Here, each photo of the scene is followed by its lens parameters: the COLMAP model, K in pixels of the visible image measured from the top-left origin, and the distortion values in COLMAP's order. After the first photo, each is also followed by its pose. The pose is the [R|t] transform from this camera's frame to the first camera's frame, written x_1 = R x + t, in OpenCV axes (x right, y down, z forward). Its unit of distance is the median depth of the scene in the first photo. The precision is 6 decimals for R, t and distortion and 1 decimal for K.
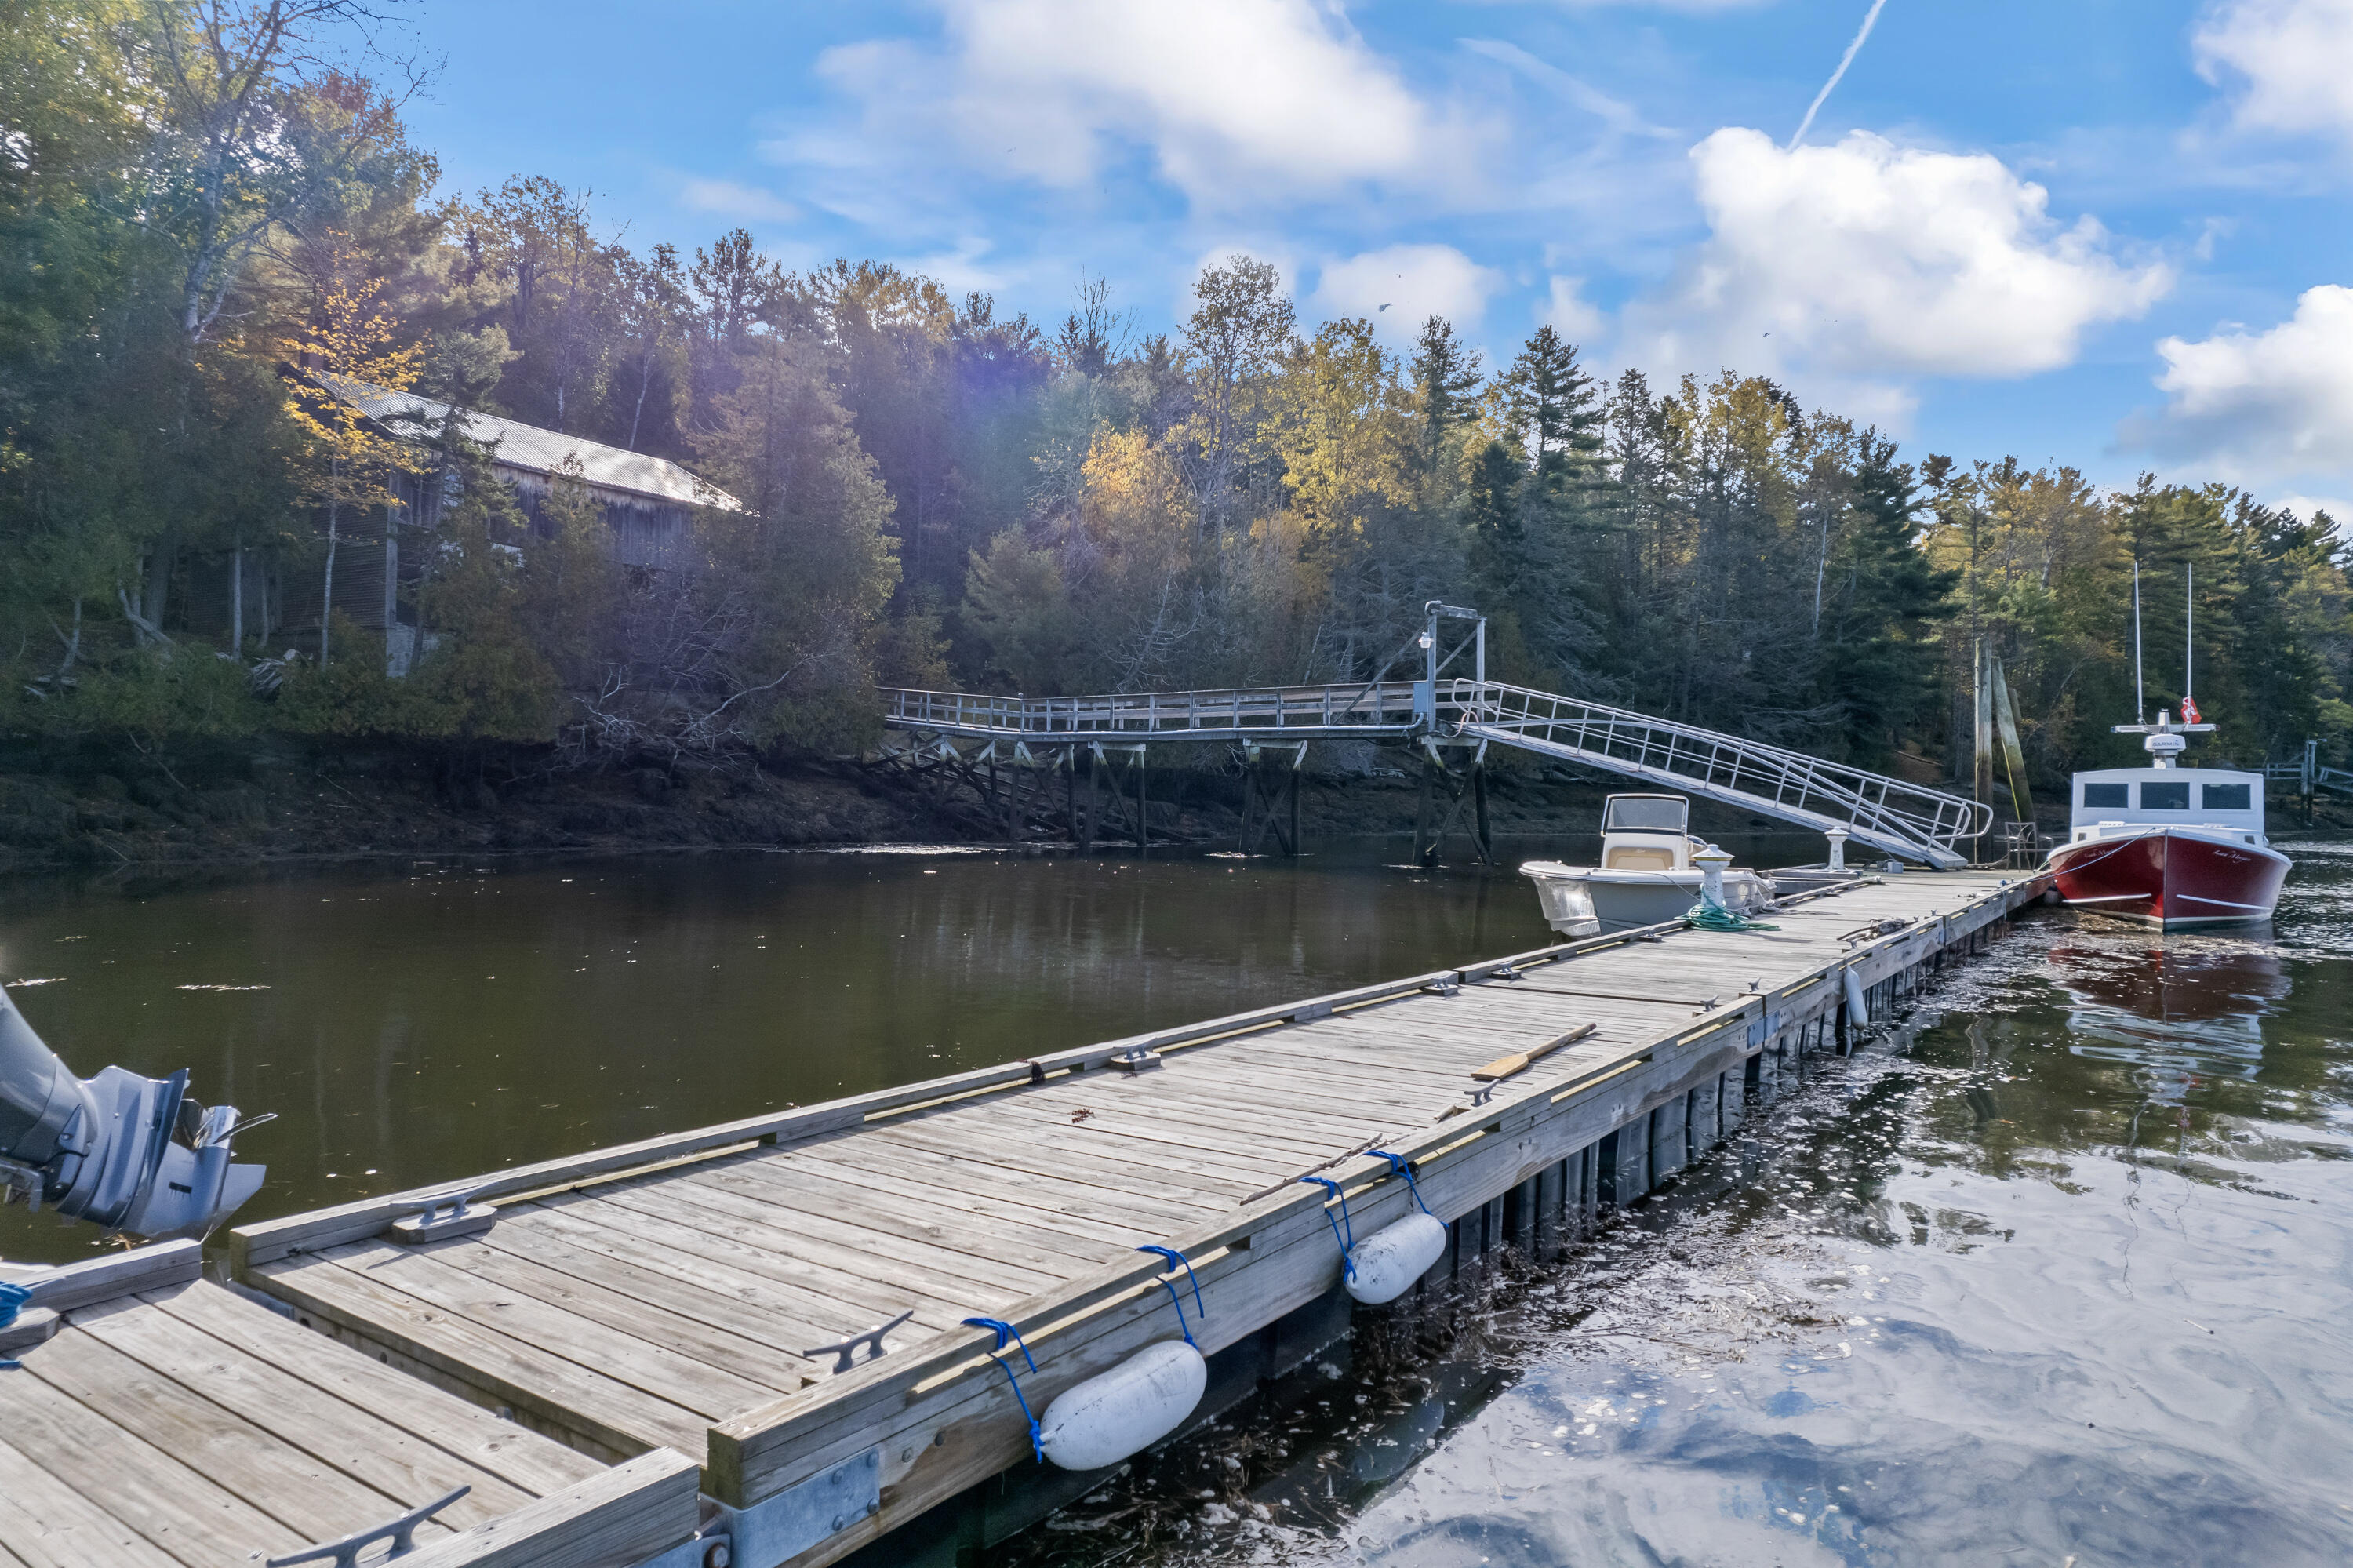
lens RADIAL K [[1504.5, 0, 1179.1], [0, 1504.5, 786.5], [0, 0, 1]] dist [-0.071804, 0.059404]
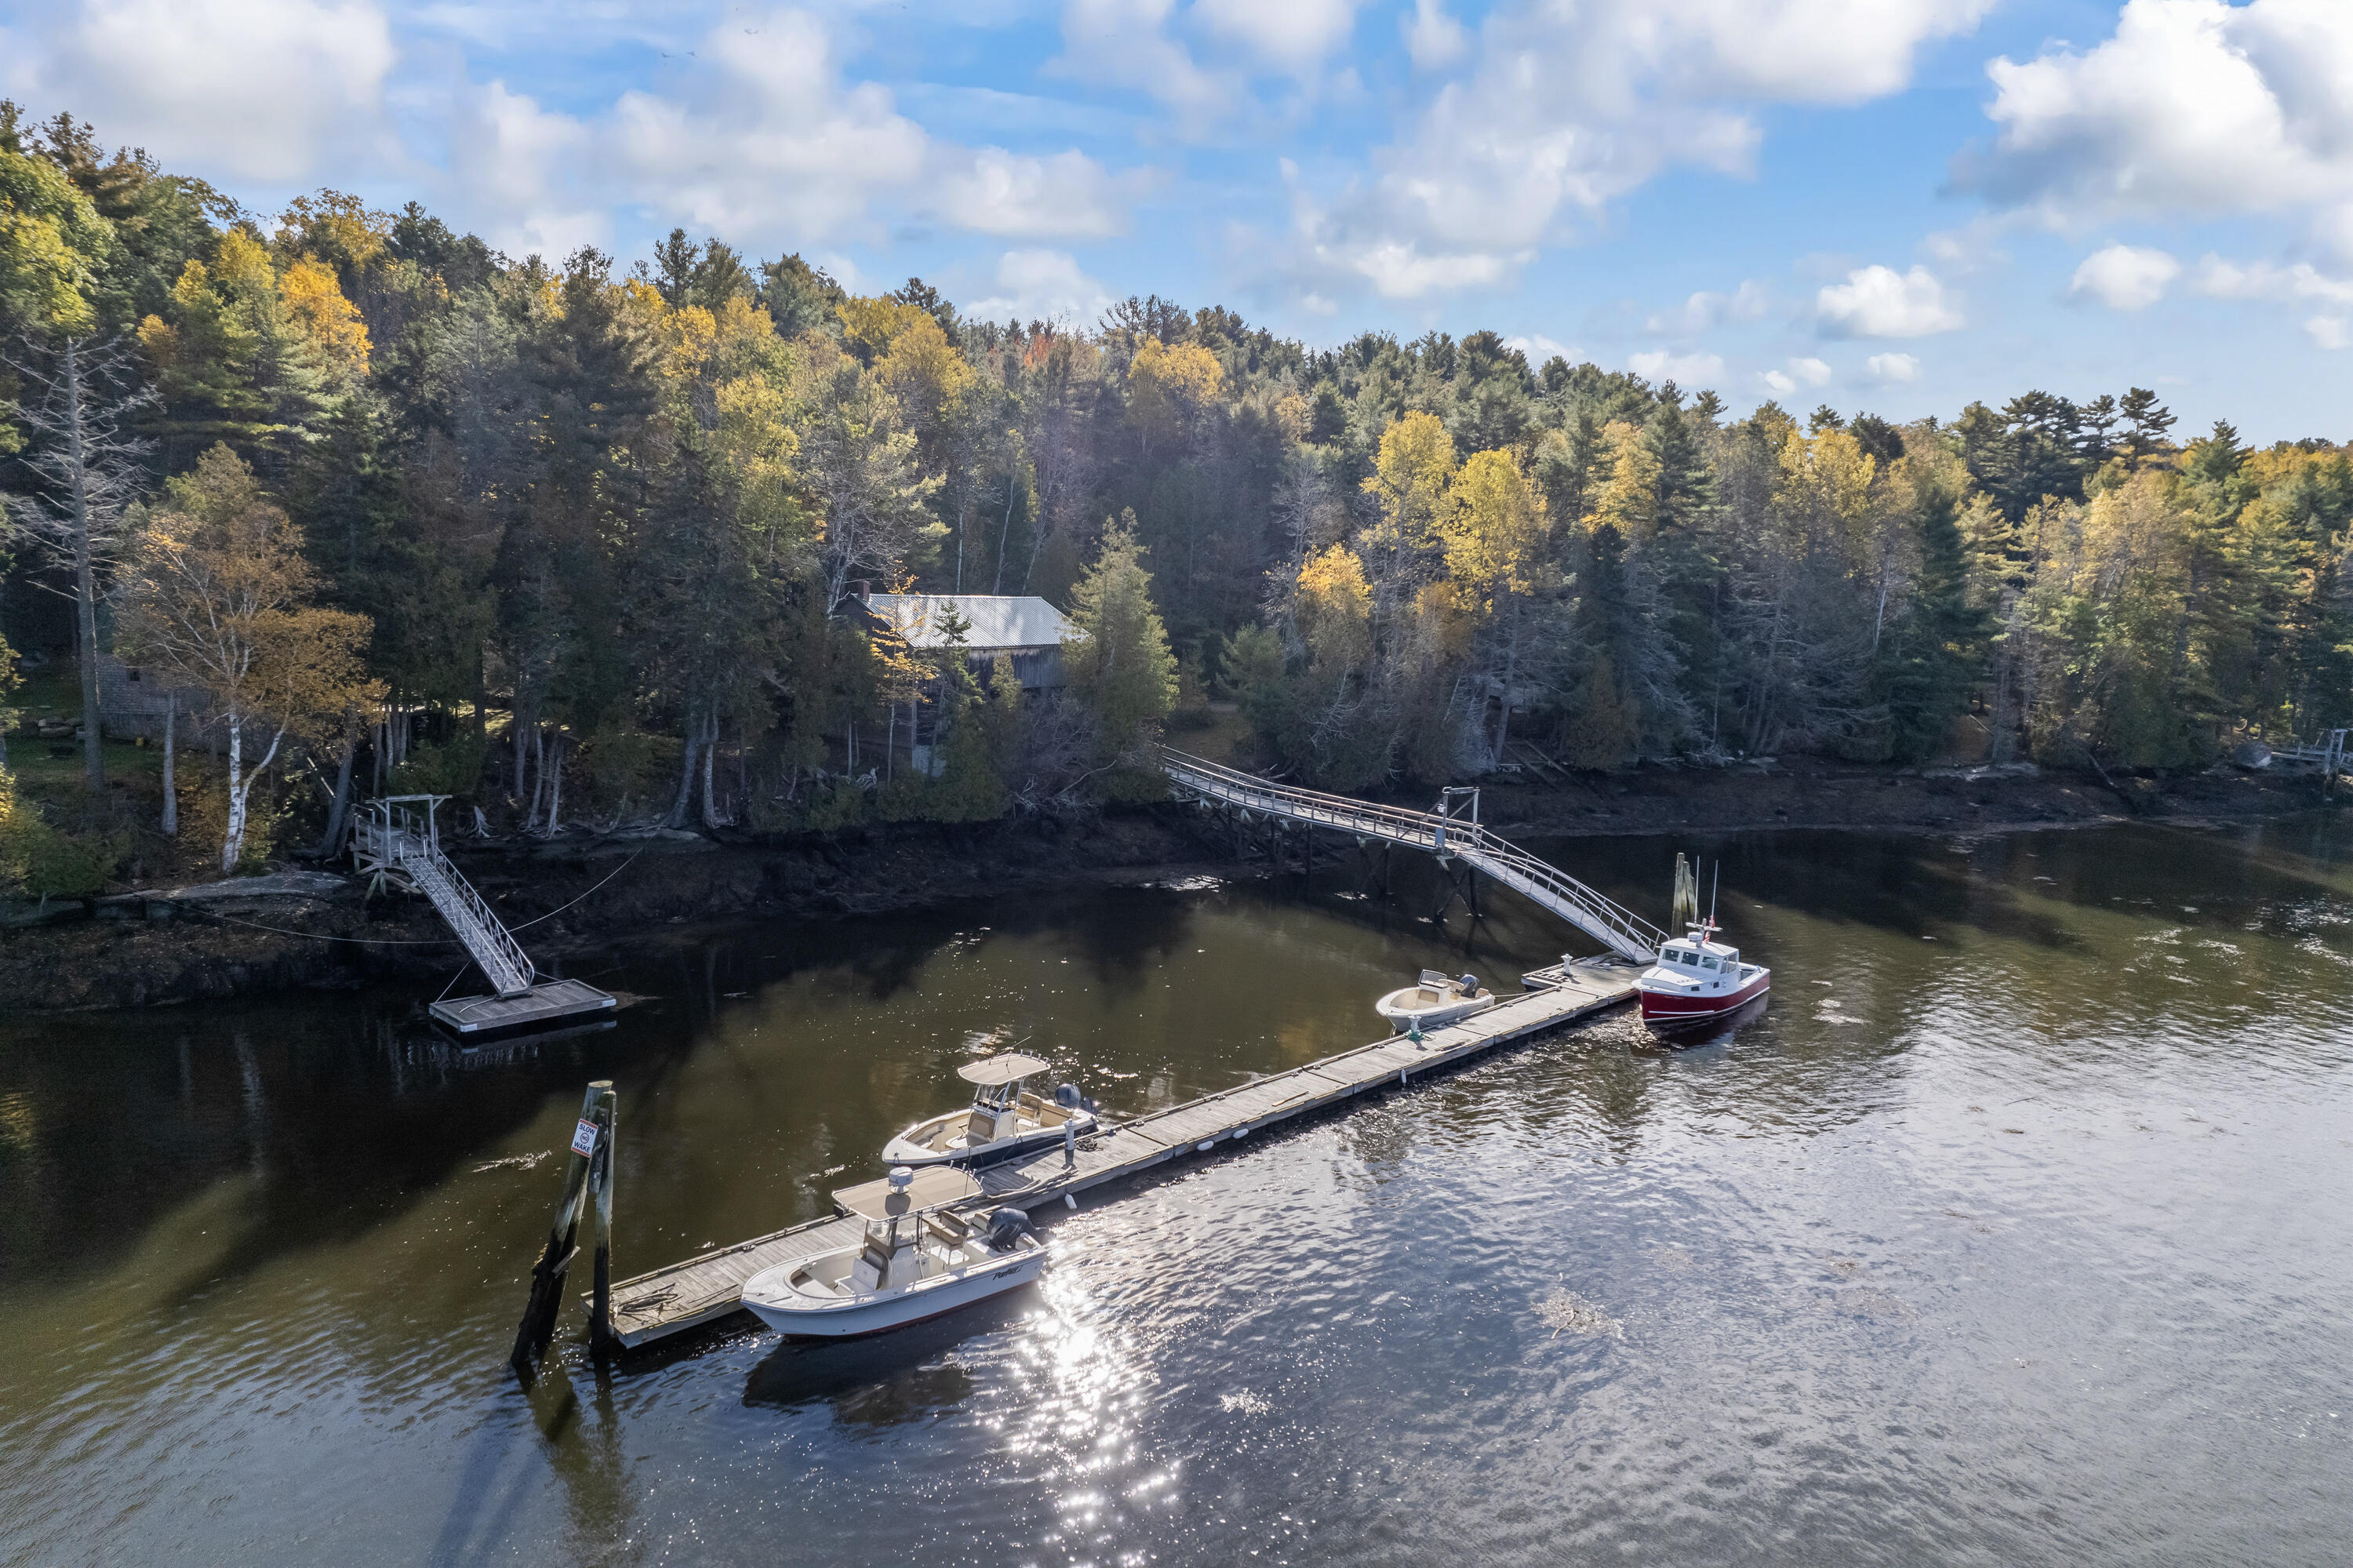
lens RADIAL K [[1504.5, 0, 1179.1], [0, 1504.5, 786.5], [0, 0, 1]] dist [-0.071804, 0.059404]
pose [[0.984236, 0.040853, -0.172076, 0.122968], [-0.017682, 0.990811, 0.134094, -0.290357], [0.175973, -0.128937, 0.975914, -0.745418]]
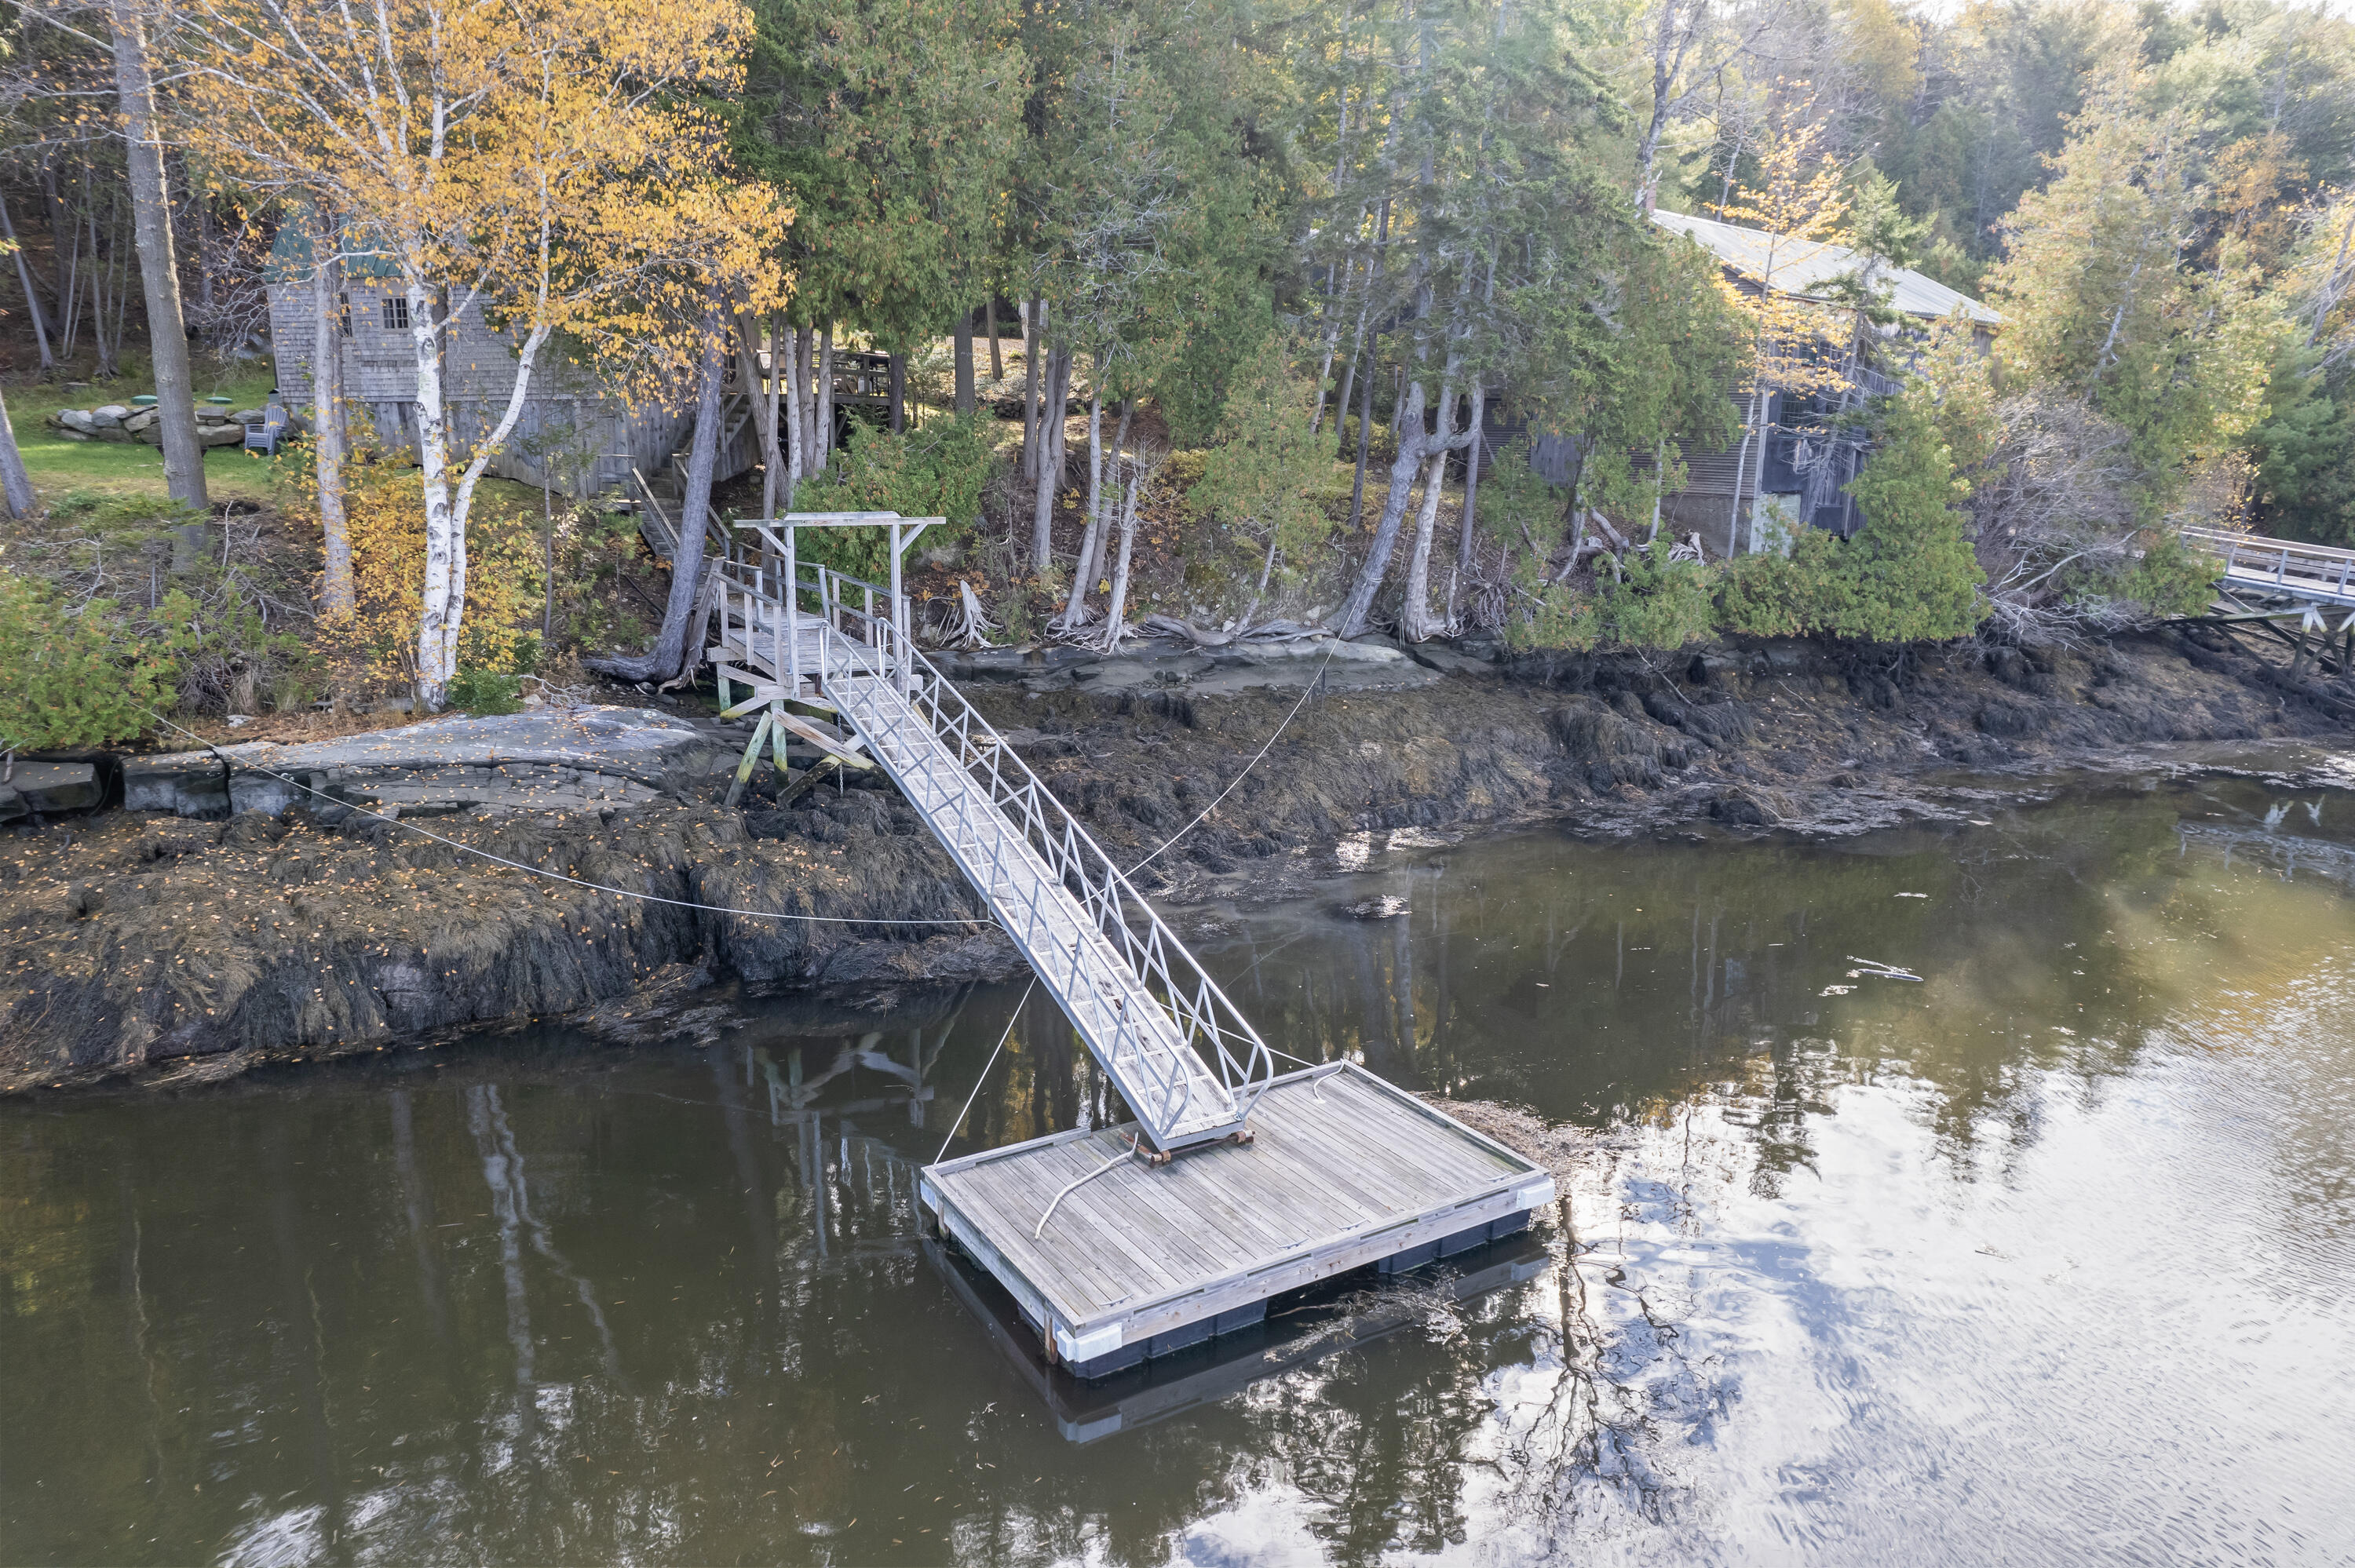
lens RADIAL K [[1505.5, 0, 1180.2], [0, 1505.5, 786.5], [0, 0, 1]] dist [-0.071804, 0.059404]
pose [[0.913593, 0.088697, -0.396838, -0.425052], [0.001741, 0.975058, 0.221943, -0.126379], [0.406626, -0.203457, 0.890652, -0.052586]]
